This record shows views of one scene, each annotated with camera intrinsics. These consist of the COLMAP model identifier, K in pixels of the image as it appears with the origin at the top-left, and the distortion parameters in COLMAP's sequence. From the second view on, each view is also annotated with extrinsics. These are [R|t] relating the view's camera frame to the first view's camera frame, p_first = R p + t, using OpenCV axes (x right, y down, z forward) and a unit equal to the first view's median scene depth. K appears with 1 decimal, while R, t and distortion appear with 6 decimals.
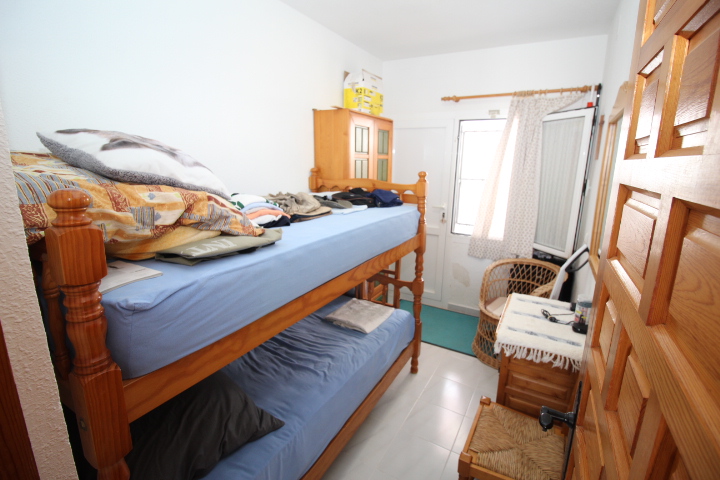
lens RADIAL K [[333.2, 0, 360.5], [0, 333.2, 237.8], [0, 0, 1]] dist [-0.006536, -0.007132]
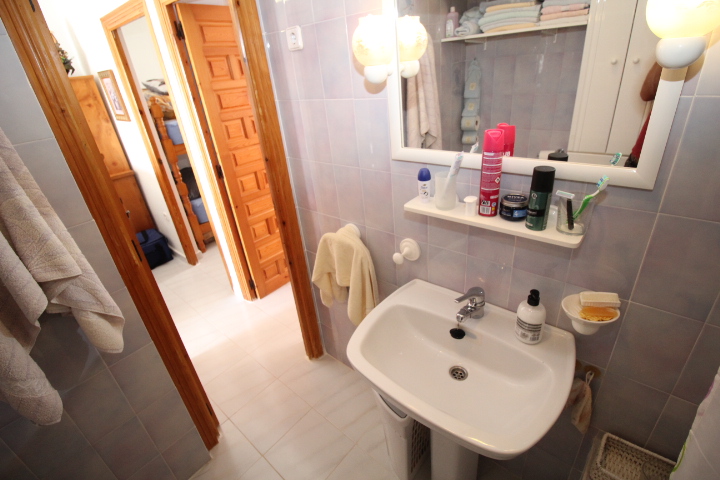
lens RADIAL K [[333.2, 0, 360.9], [0, 333.2, 238.8], [0, 0, 1]] dist [-0.006536, -0.007132]
pose [[0.975984, -0.003439, -0.217816, 2.104698], [0.060300, 0.965071, 0.254953, 0.543704], [0.209331, -0.261964, 0.942101, -2.326405]]
